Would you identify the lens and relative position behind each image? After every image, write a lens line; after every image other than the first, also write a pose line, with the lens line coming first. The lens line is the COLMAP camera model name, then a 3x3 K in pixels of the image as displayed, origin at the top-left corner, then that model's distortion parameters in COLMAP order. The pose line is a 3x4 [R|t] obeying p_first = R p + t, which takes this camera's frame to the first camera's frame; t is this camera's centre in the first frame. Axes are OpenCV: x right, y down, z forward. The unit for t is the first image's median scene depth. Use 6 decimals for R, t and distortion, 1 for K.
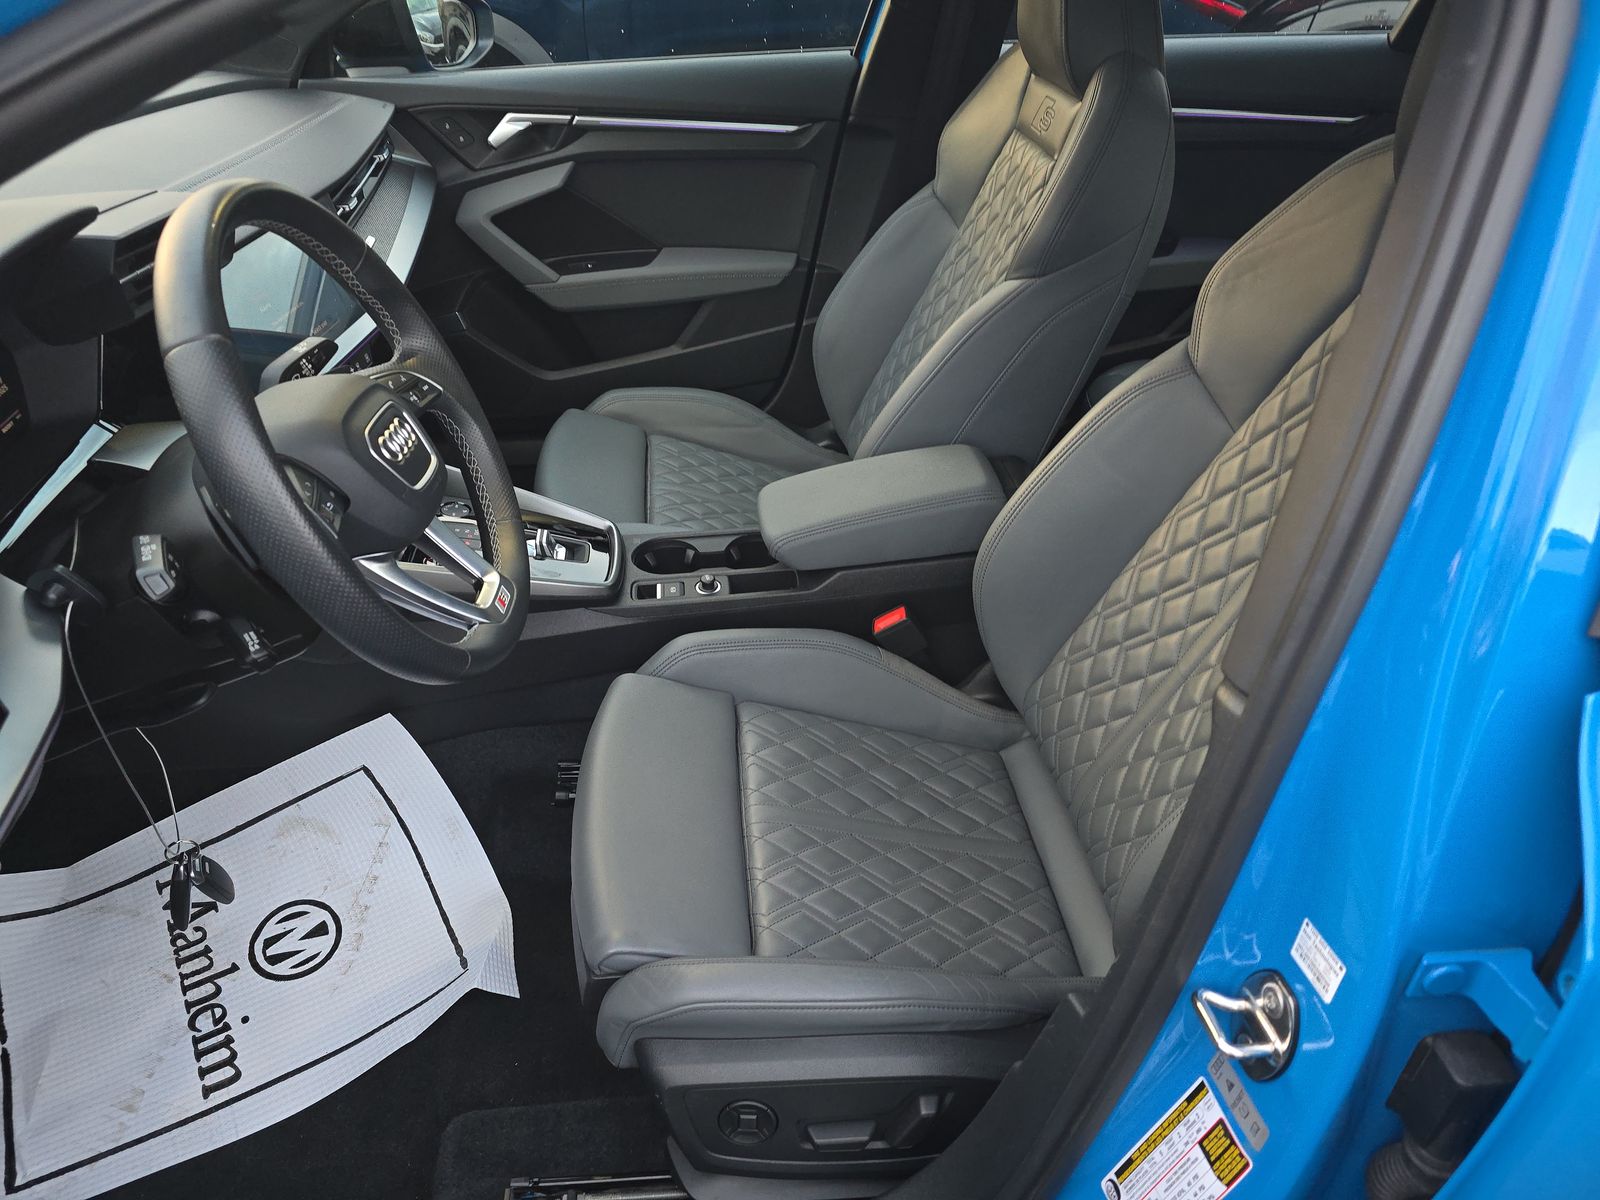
lens RADIAL K [[1068.9, 0, 798.5], [0, 1068.9, 605.1], [0, 0, 1]] dist [0.017094, -0.017313]
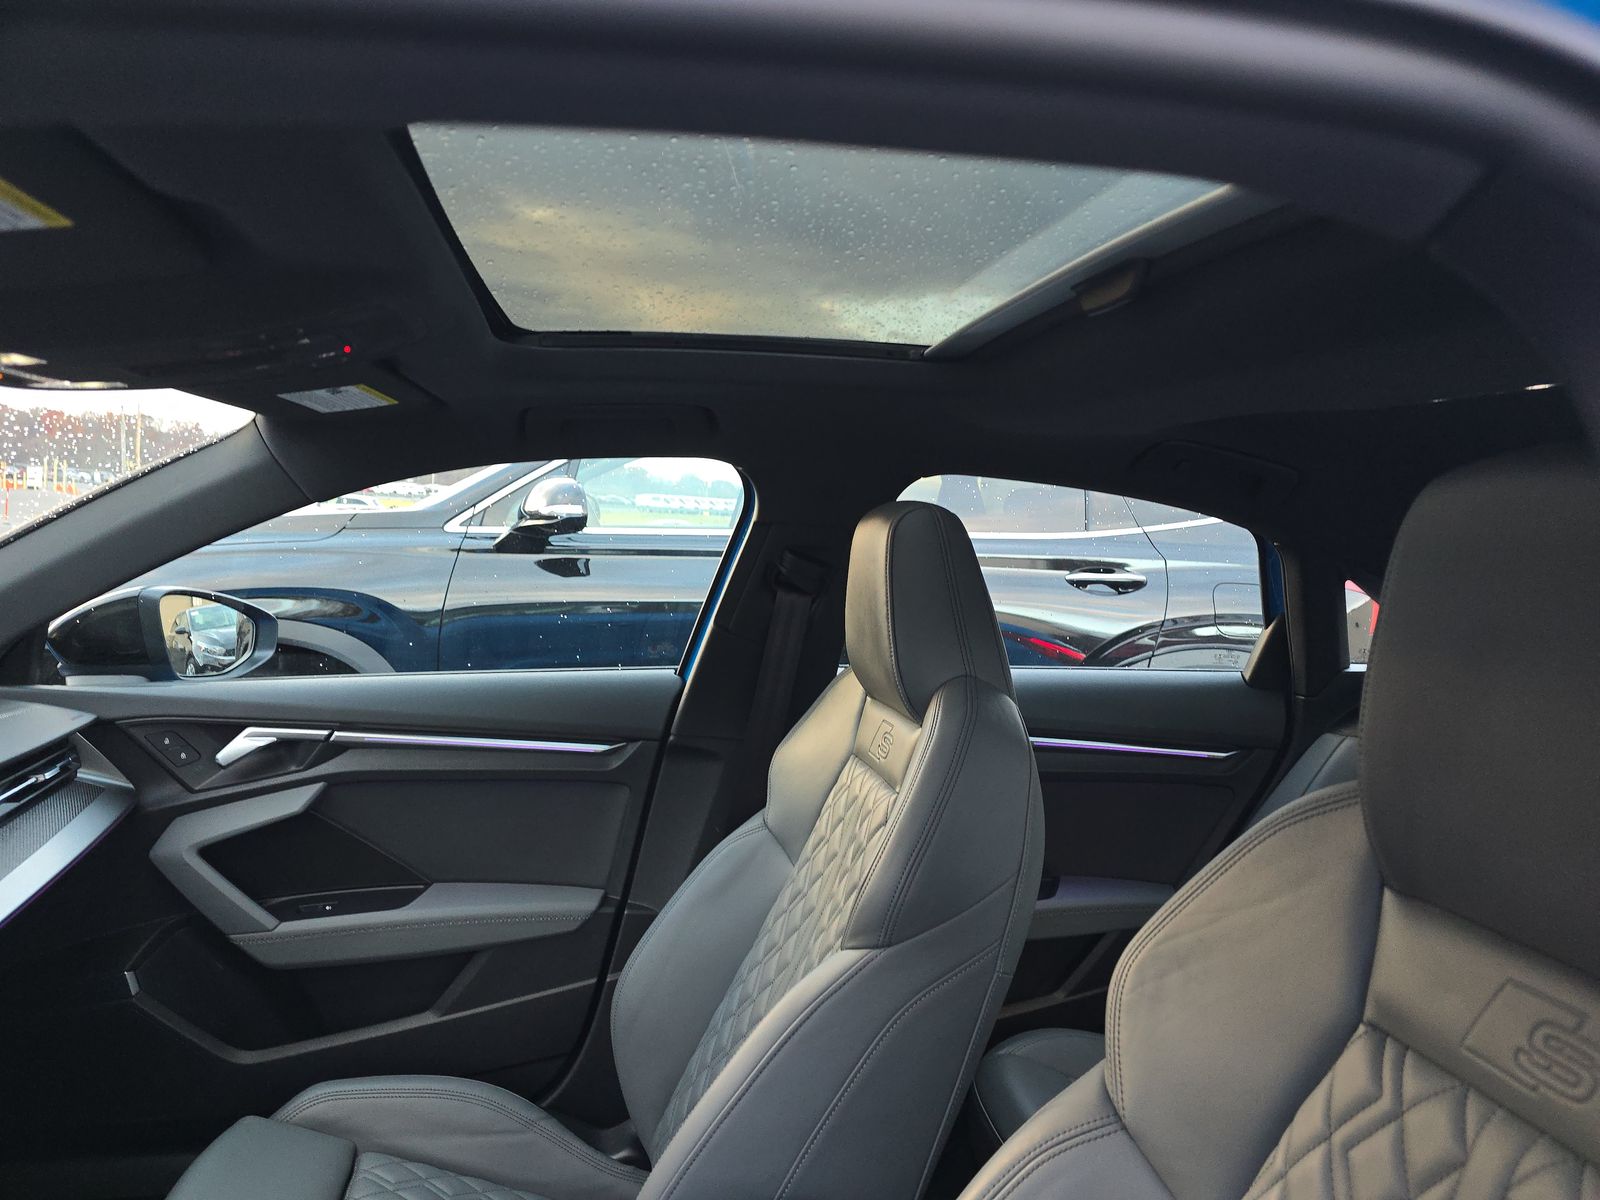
lens RADIAL K [[1068.9, 0, 799.7], [0, 1068.9, 595.8], [0, 0, 1]] dist [0.017094, -0.017313]
pose [[0.995348, 0.028195, 0.092124, 0.071676], [0.024322, 0.851710, -0.523448, -0.099392], [-0.093222, 0.523254, 0.847063, 0.201783]]
